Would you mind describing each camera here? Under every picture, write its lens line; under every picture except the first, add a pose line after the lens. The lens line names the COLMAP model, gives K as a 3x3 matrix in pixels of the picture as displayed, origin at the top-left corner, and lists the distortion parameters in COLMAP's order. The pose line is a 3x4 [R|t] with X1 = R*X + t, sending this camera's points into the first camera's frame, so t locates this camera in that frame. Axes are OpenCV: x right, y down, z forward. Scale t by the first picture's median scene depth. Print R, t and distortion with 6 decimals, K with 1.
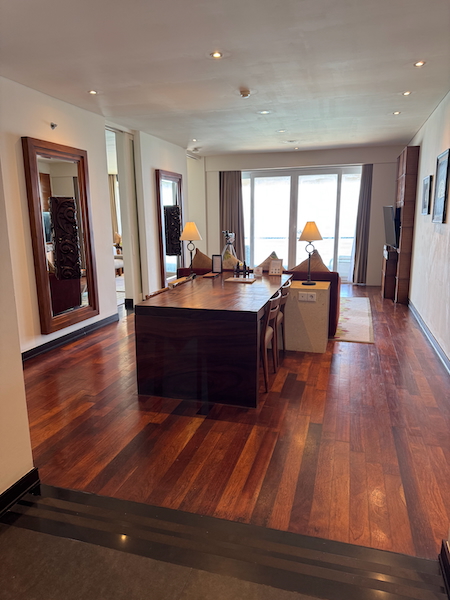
lens RADIAL K [[419.7, 0, 225.0], [0, 419.7, 300.0], [0, 0, 1]] dist [-0.000517, -0.002534]
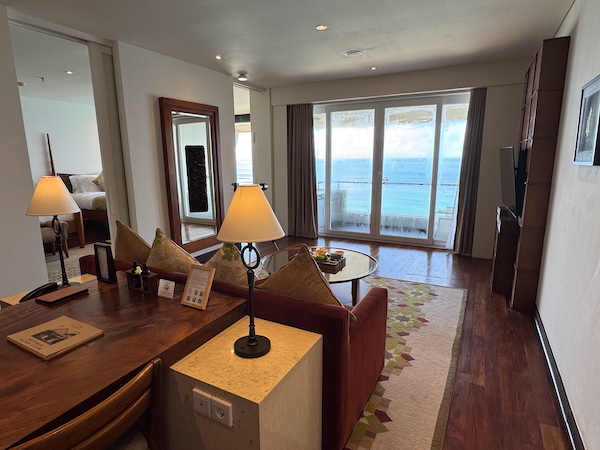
lens RADIAL K [[340.7, 0, 300.0], [0, 340.7, 225.0], [0, 0, 1]] dist [-0.055091, 0.036809]
pose [[0.980304, 0.041543, -0.193078, 0.172761], [-0.041170, 0.999134, 0.005943, -0.089284], [0.193158, 0.002123, 0.981165, 0.411694]]
